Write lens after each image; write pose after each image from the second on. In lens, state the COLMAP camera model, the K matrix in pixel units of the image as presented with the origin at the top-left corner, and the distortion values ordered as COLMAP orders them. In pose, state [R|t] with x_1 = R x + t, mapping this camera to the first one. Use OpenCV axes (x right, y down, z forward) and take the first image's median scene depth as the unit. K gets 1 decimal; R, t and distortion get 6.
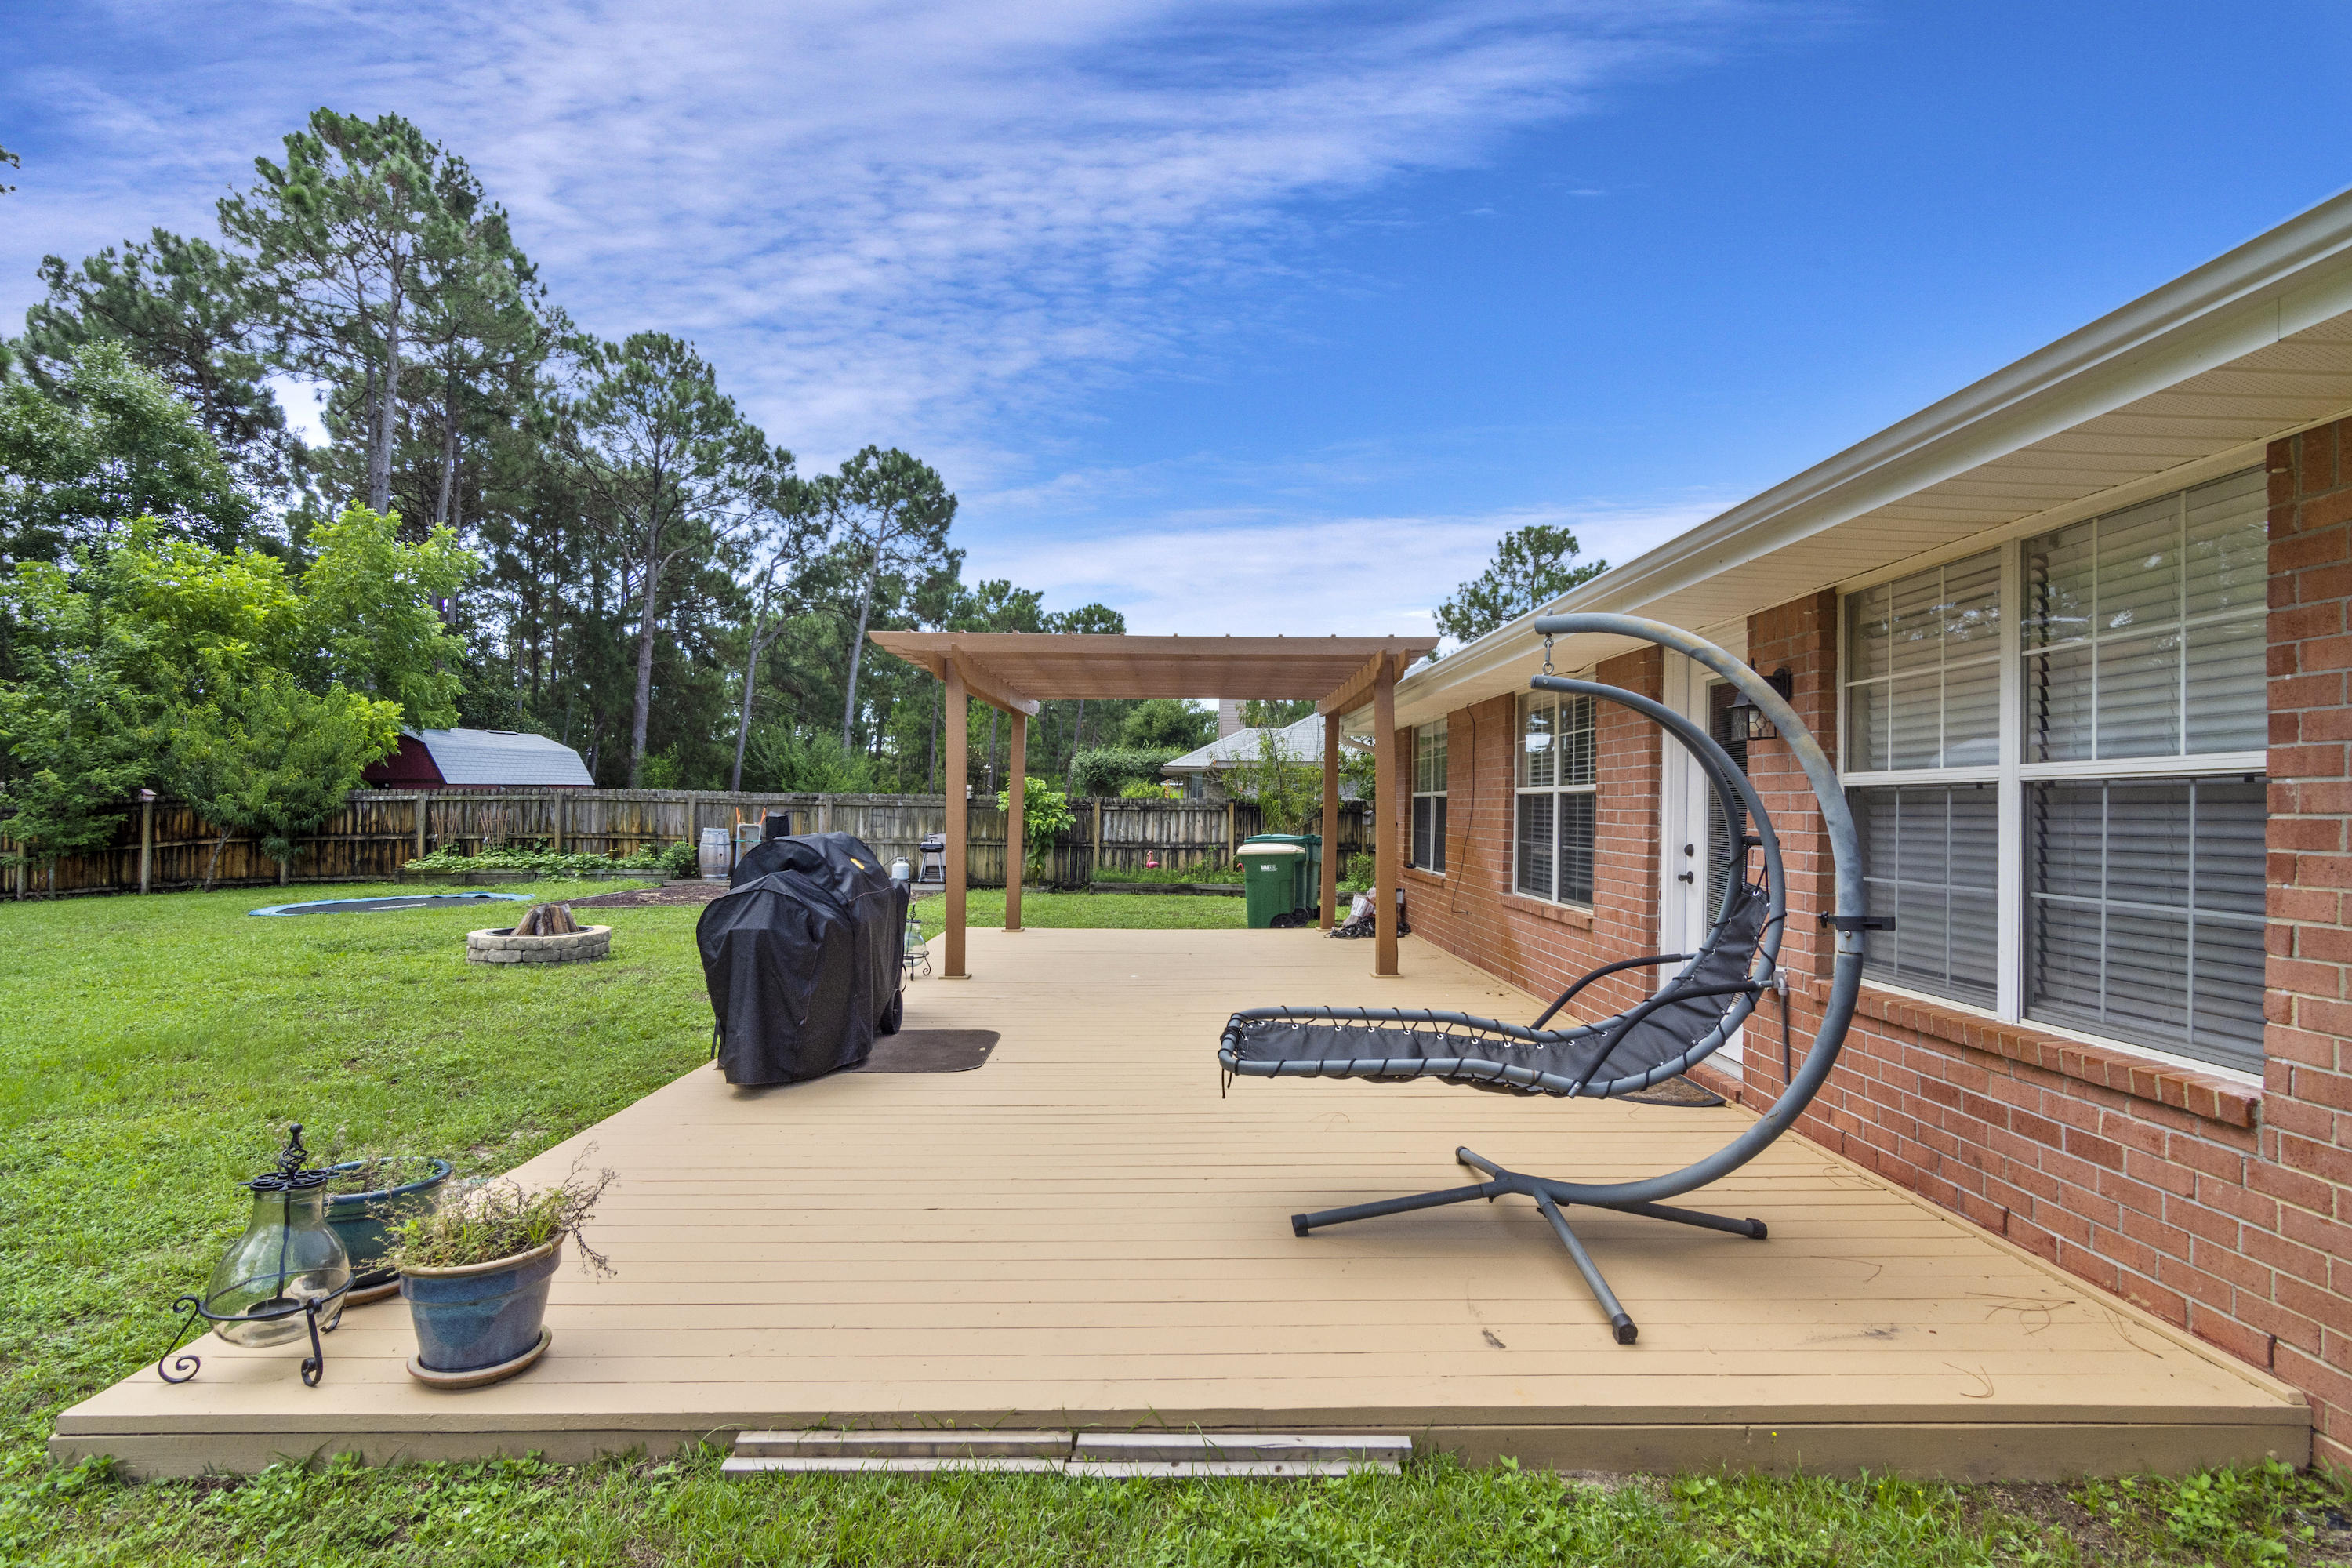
lens RADIAL K [[1114.6, 0, 1177.0], [0, 1114.6, 797.2], [0, 0, 1]] dist [-0.010867, 0.000938]
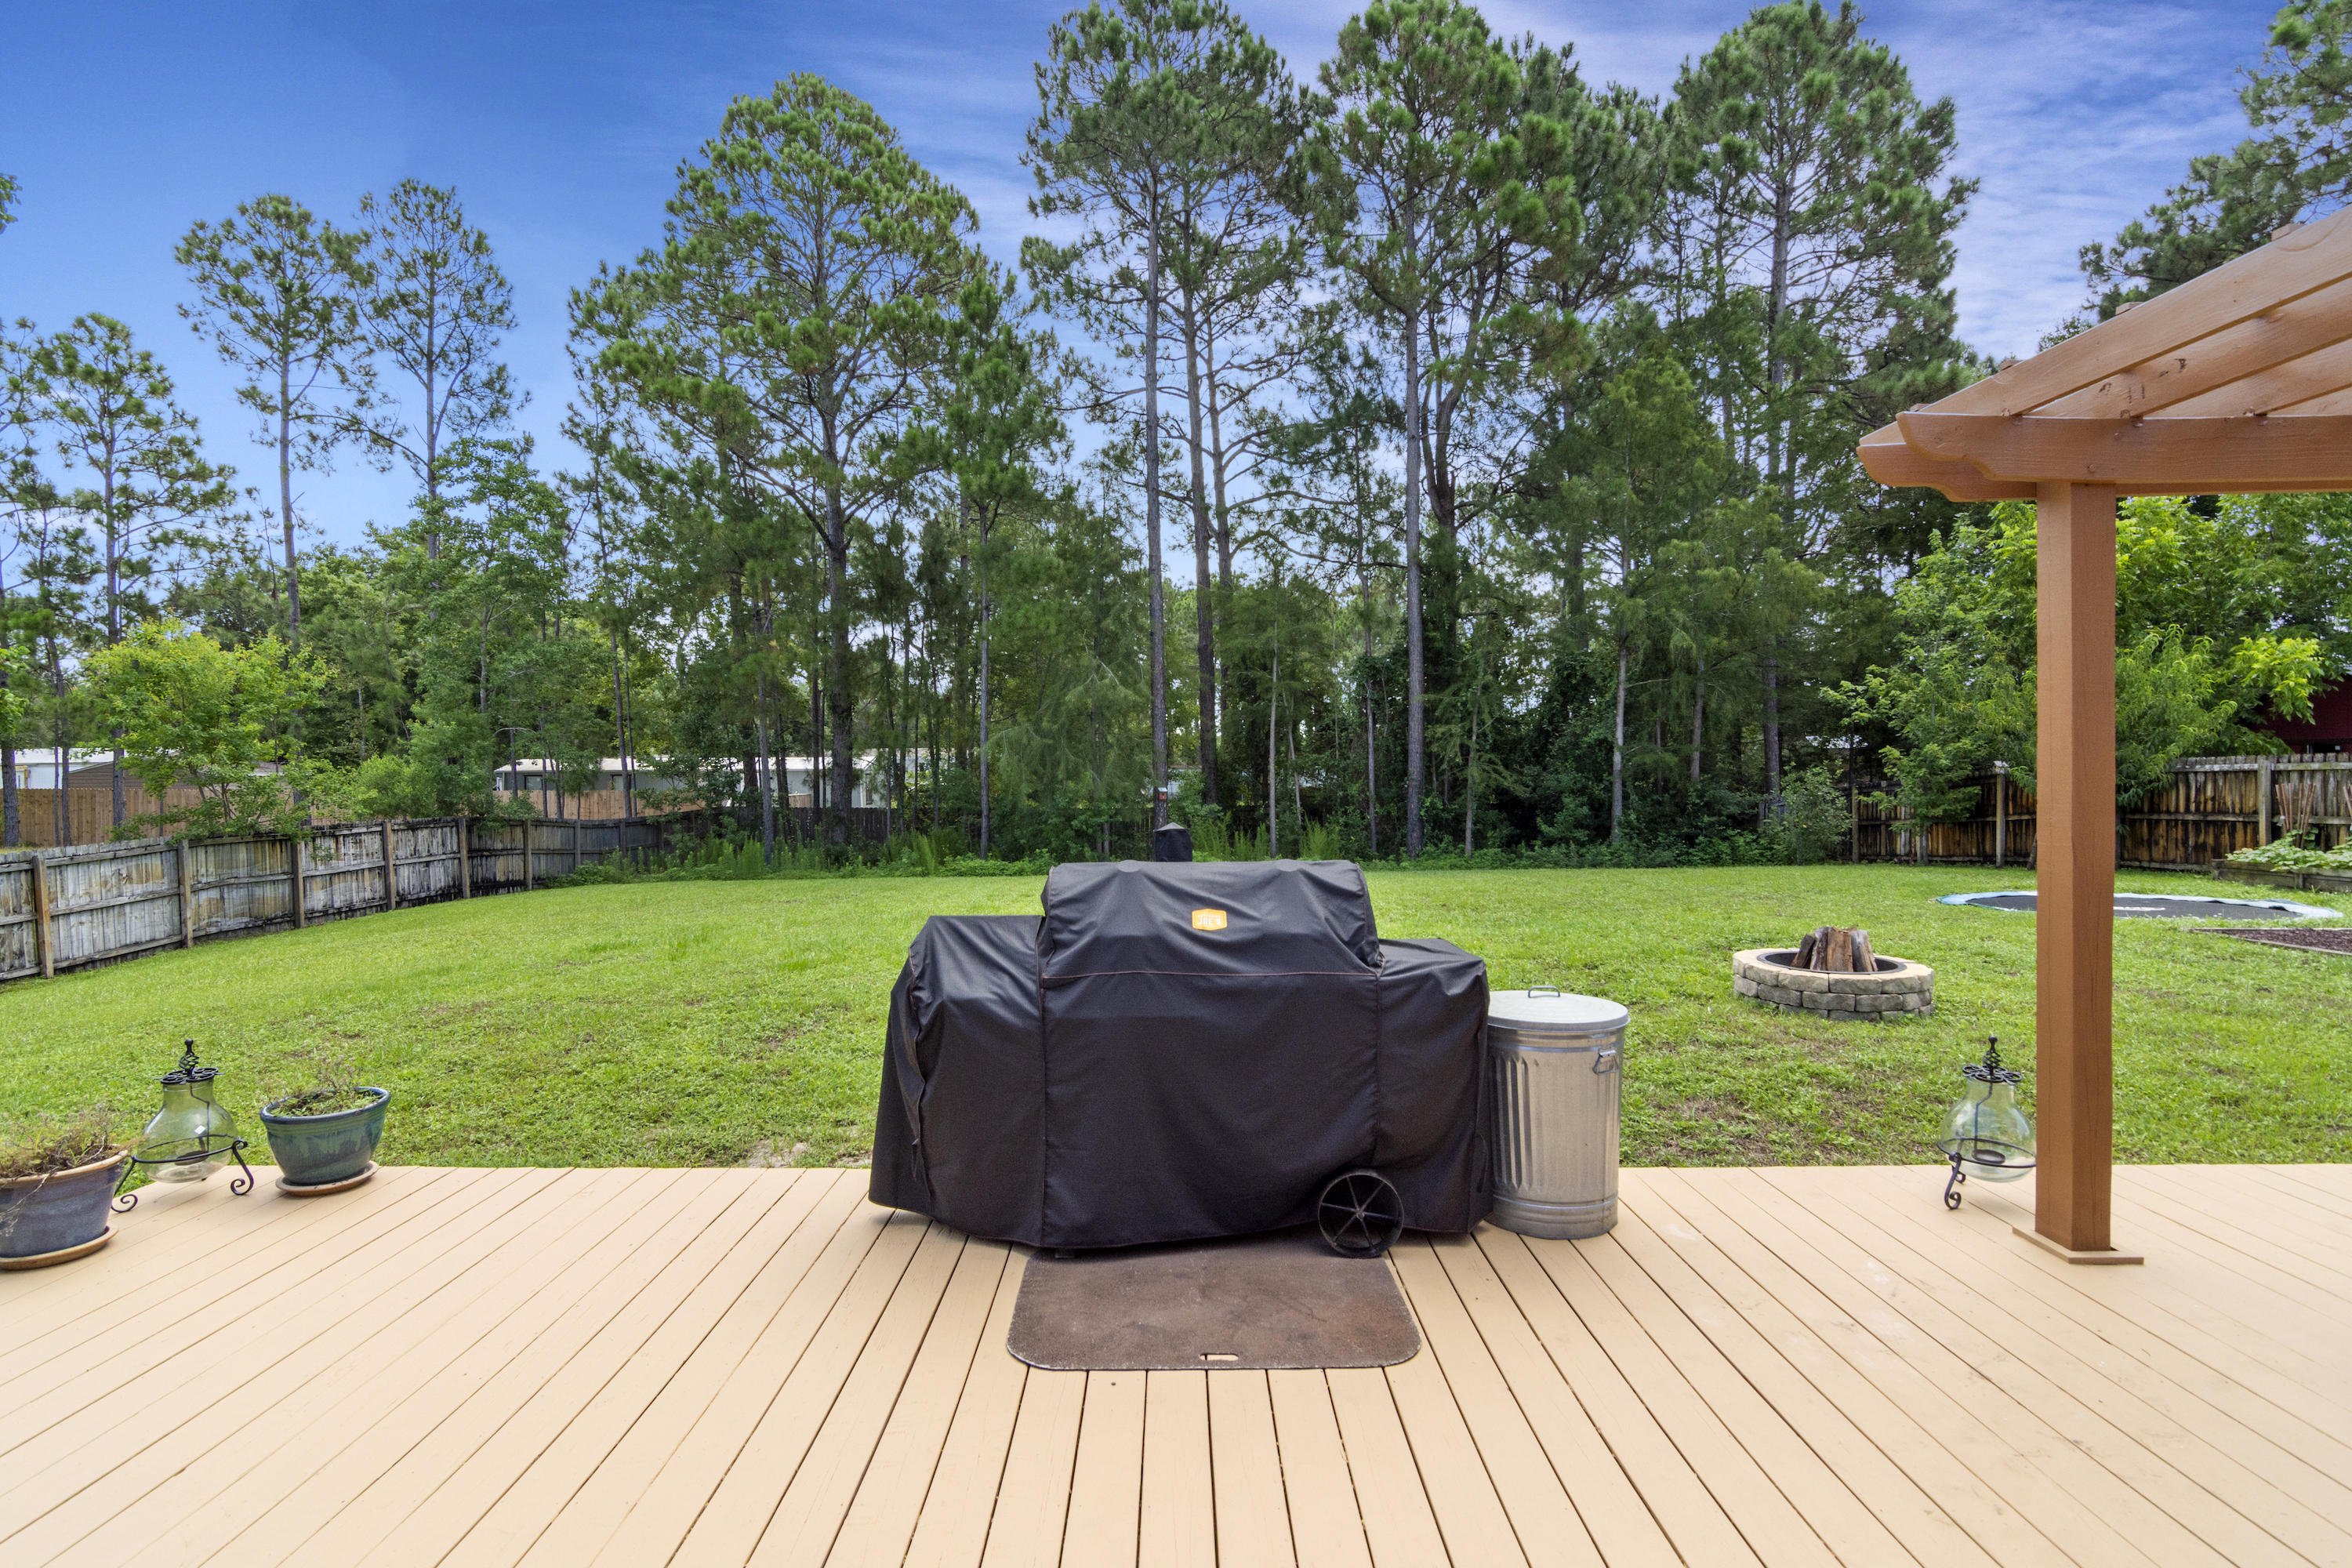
lens RADIAL K [[1114.6, 0, 1166.8], [0, 1114.6, 784.6], [0, 0, 1]] dist [-0.010867, 0.000938]
pose [[-0.022215, 0.003190, -0.999748, 0.075279], [0.017911, 0.999836, 0.002792, -0.002576], [0.999593, -0.017844, -0.022268, 0.278705]]
